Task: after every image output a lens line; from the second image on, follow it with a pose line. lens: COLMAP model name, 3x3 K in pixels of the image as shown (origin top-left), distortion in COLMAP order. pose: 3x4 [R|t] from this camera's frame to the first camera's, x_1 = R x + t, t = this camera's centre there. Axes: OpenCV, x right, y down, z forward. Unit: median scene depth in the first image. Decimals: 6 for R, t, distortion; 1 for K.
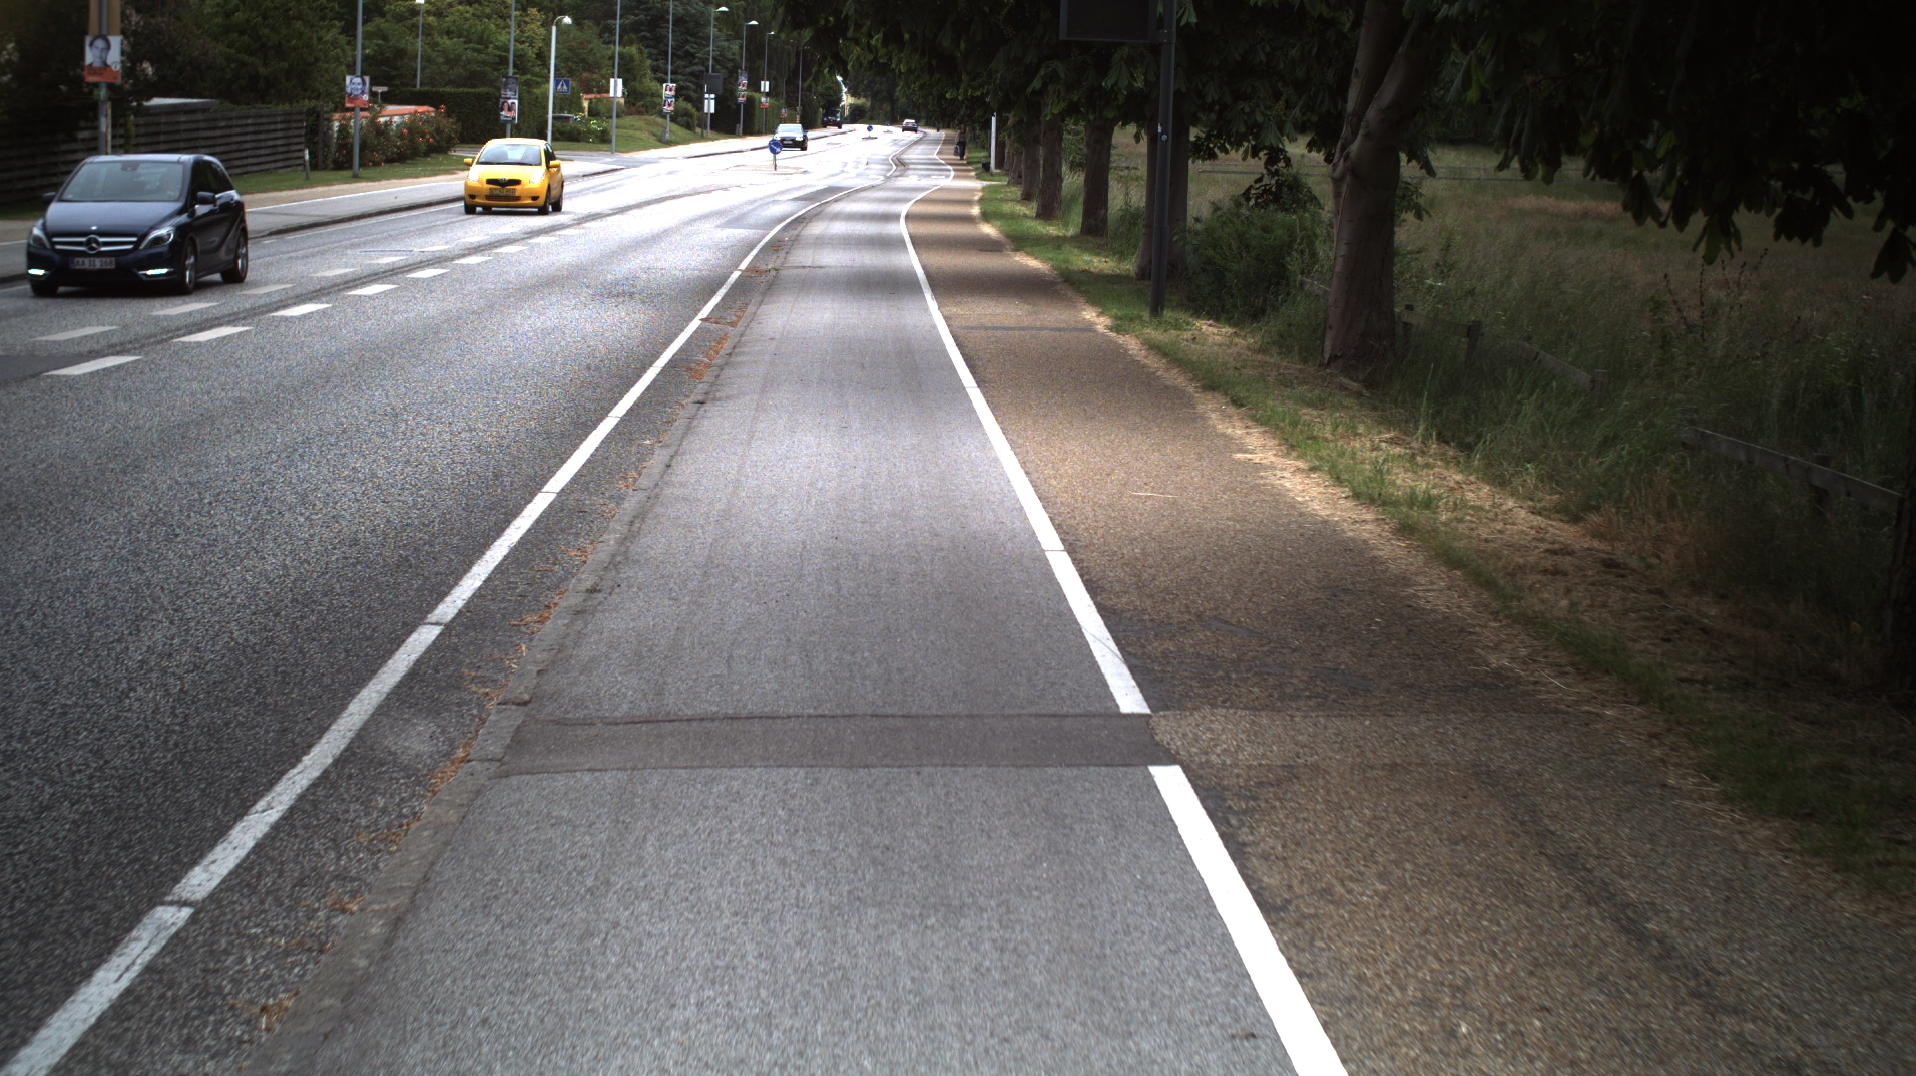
lens RADIAL K [[3289.6, 0, 958.0], [0, 3289.6, 538.0], [0, 0, 1]] dist [-0.301766, 0.442327]
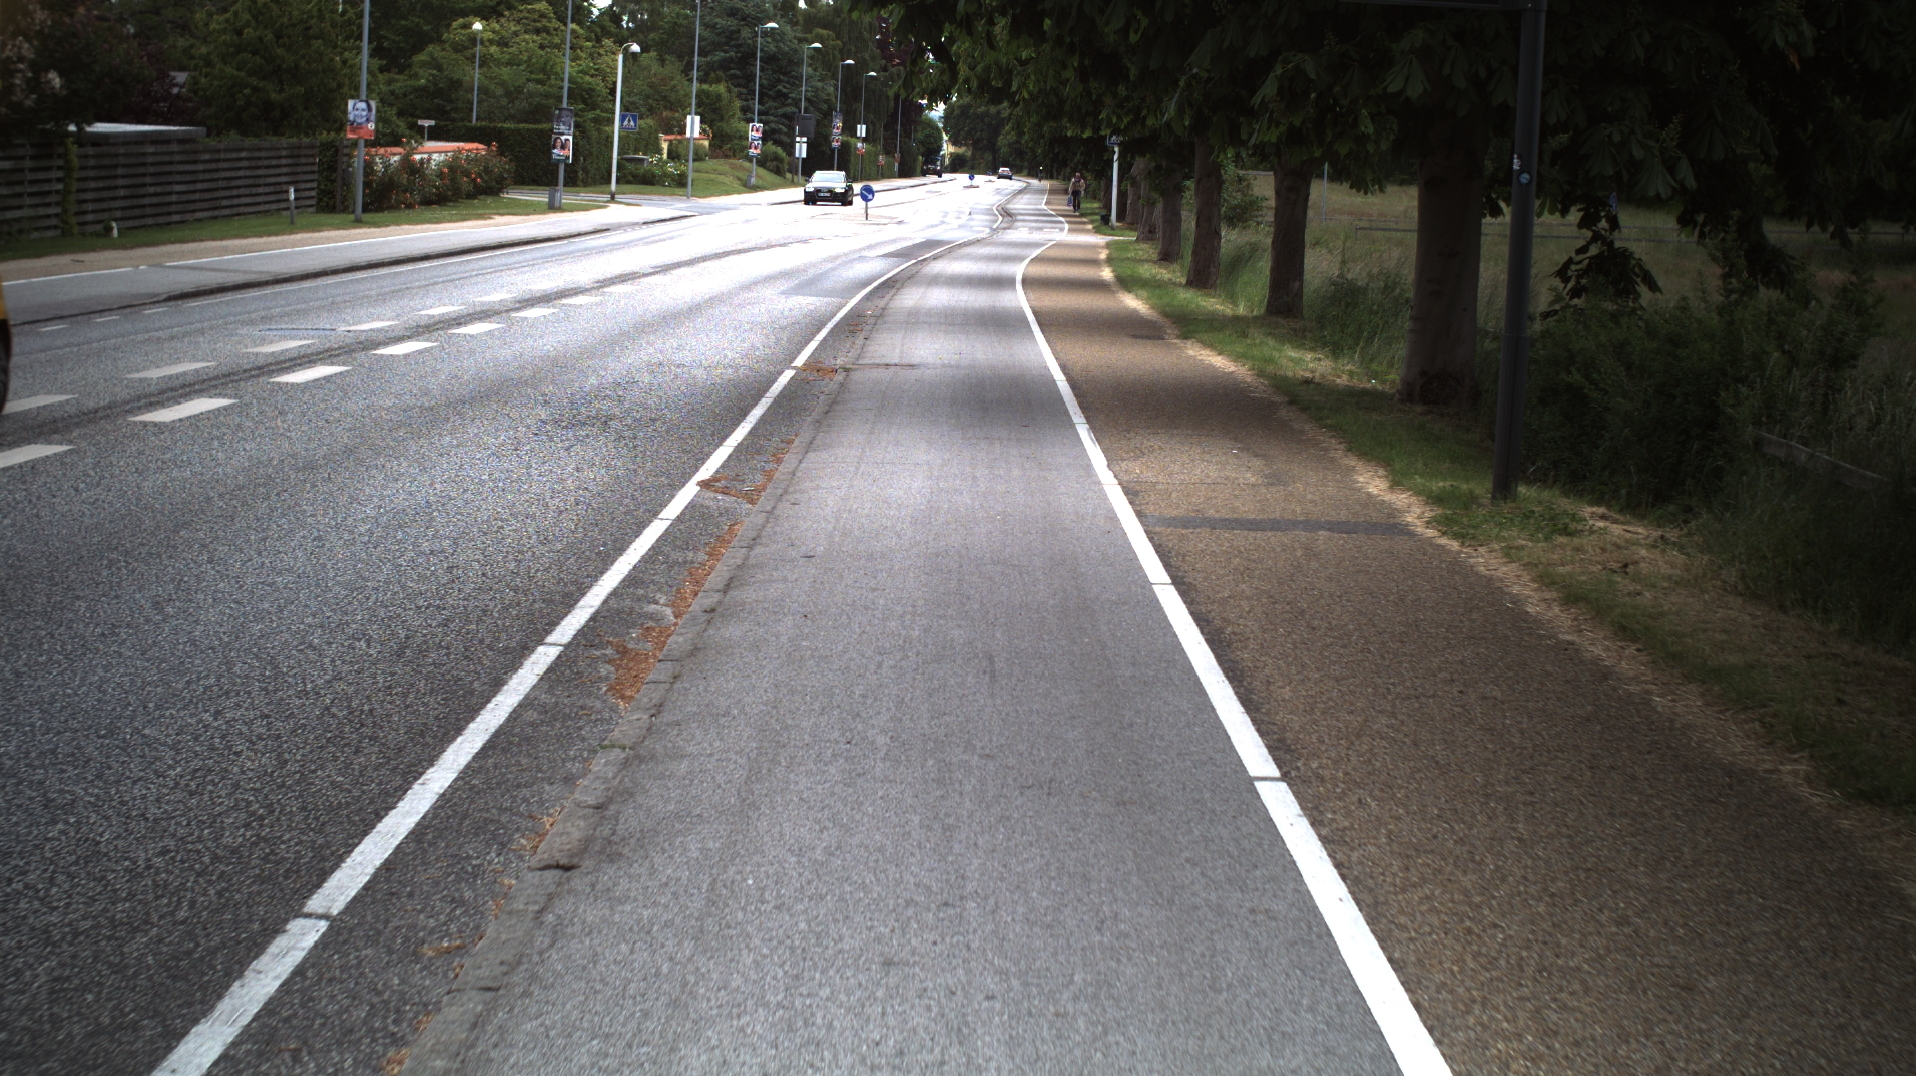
lens RADIAL K [[3289.6, 0, 958.0], [0, 3289.6, 538.0], [0, 0, 1]] dist [-0.301766, 0.442327]
pose [[0.999473, 0.015119, -0.028709, -0.005795], [-0.015556, 0.999766, -0.015050, -0.017469], [0.028475, 0.015489, 0.999475, 0.151411]]
